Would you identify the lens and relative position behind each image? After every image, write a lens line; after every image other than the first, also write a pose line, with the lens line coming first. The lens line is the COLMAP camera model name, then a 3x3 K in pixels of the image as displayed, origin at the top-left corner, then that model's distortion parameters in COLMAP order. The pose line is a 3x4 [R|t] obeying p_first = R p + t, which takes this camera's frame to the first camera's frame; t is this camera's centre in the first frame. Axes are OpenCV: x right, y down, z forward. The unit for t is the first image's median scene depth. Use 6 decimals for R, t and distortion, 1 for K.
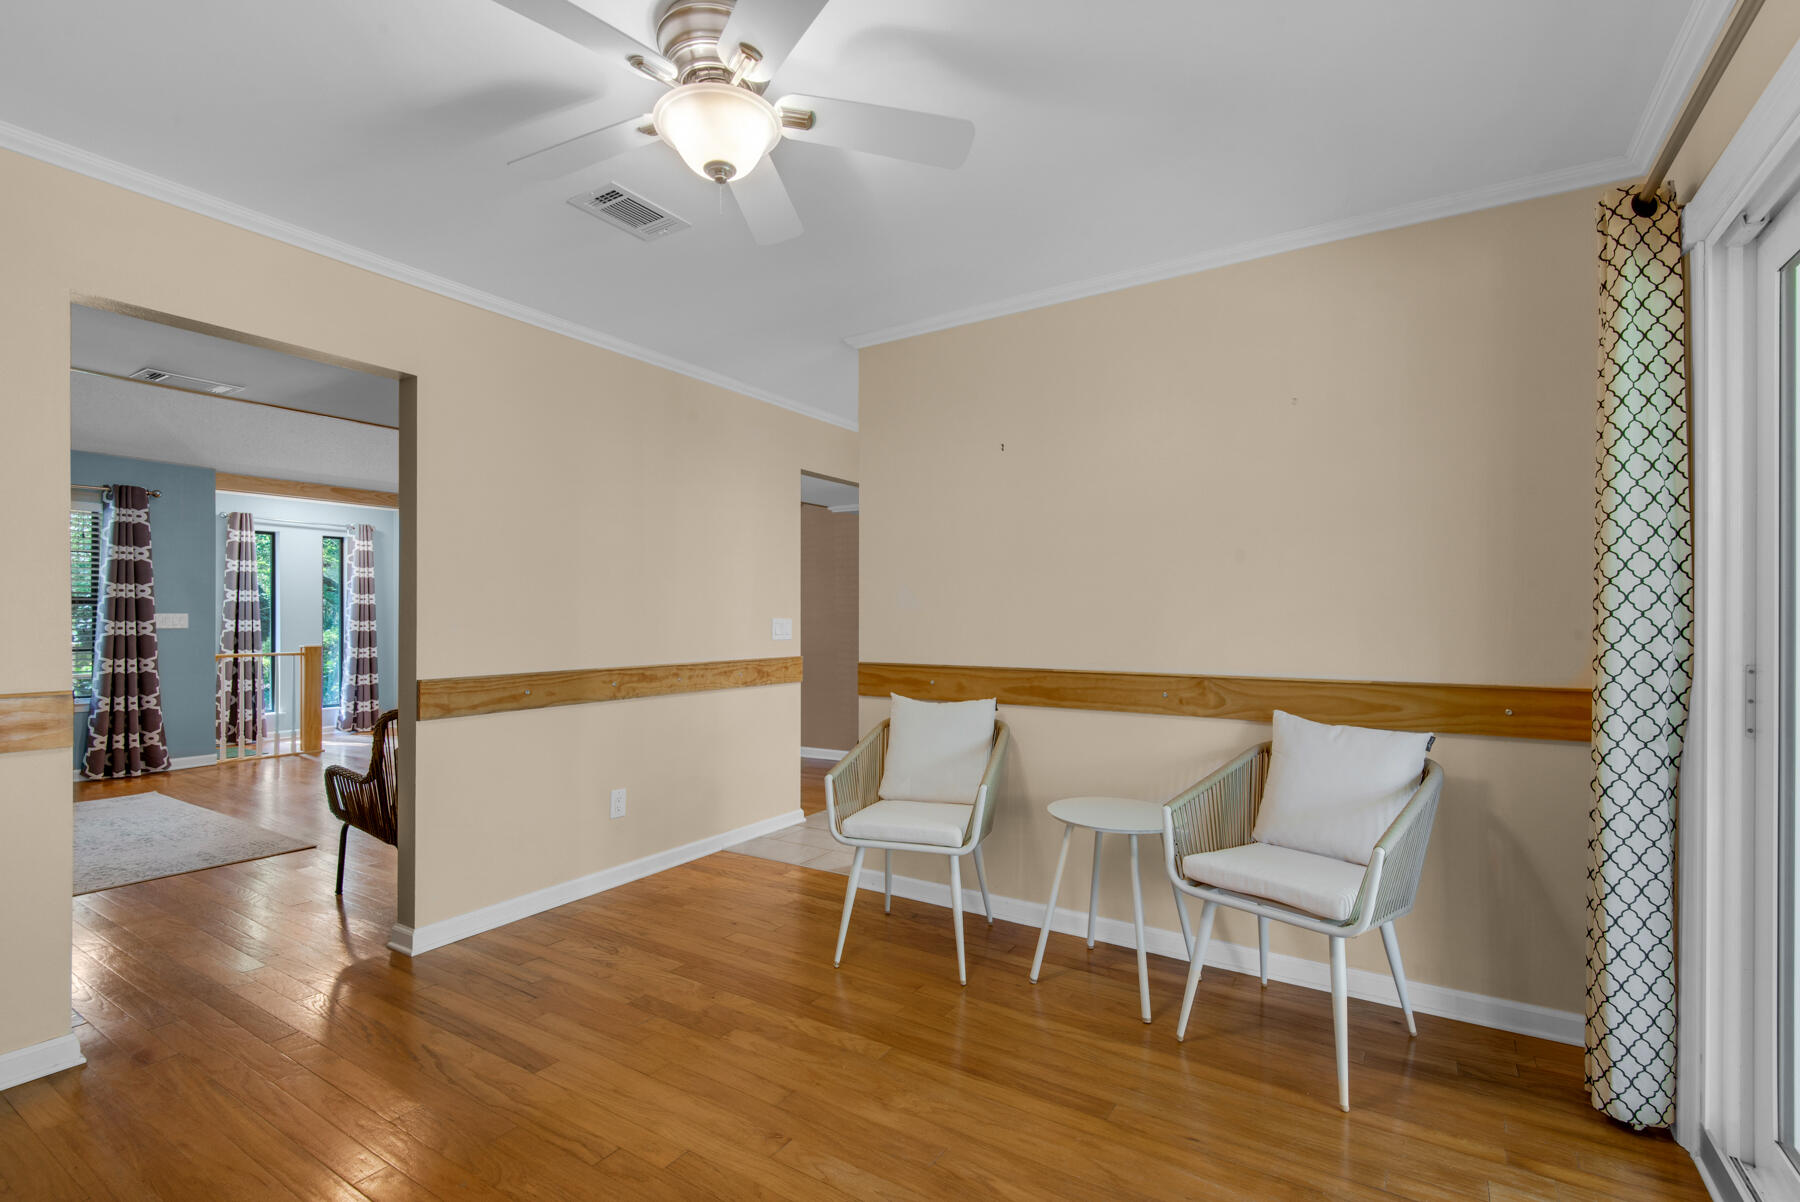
lens RADIAL K [[833.3, 0, 910.1], [0, 833.3, 620.6], [0, 0, 1]] dist [0.002271, -0.000525]
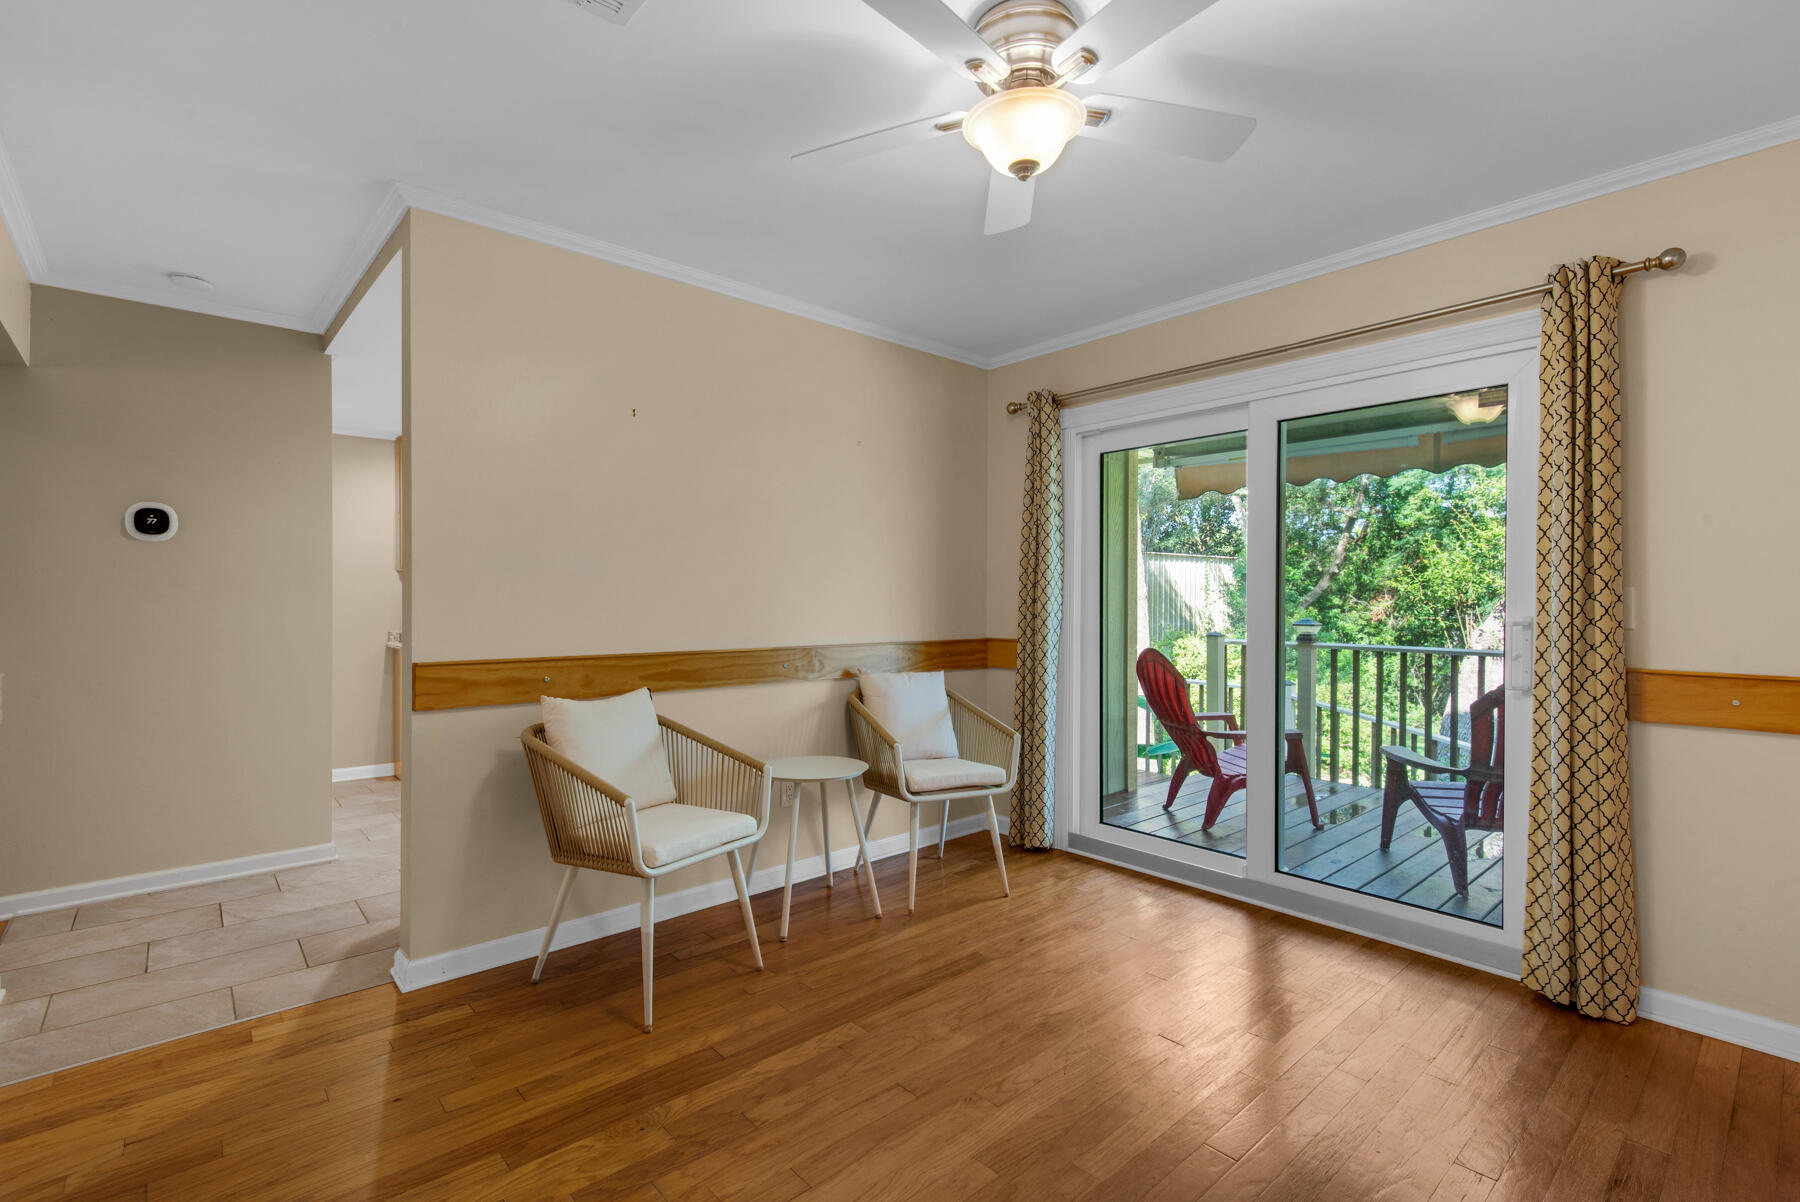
lens RADIAL K [[819.4, 0, 900.0], [0, 819.4, 601.0], [0, 0, 1]] dist [-0.001015, -0.000276]
pose [[0.260629, 0.002636, 0.965435, -0.897344], [0.005751, 0.999974, -0.004283, 0.004636], [-0.965422, 0.006668, 0.260607, 0.629595]]
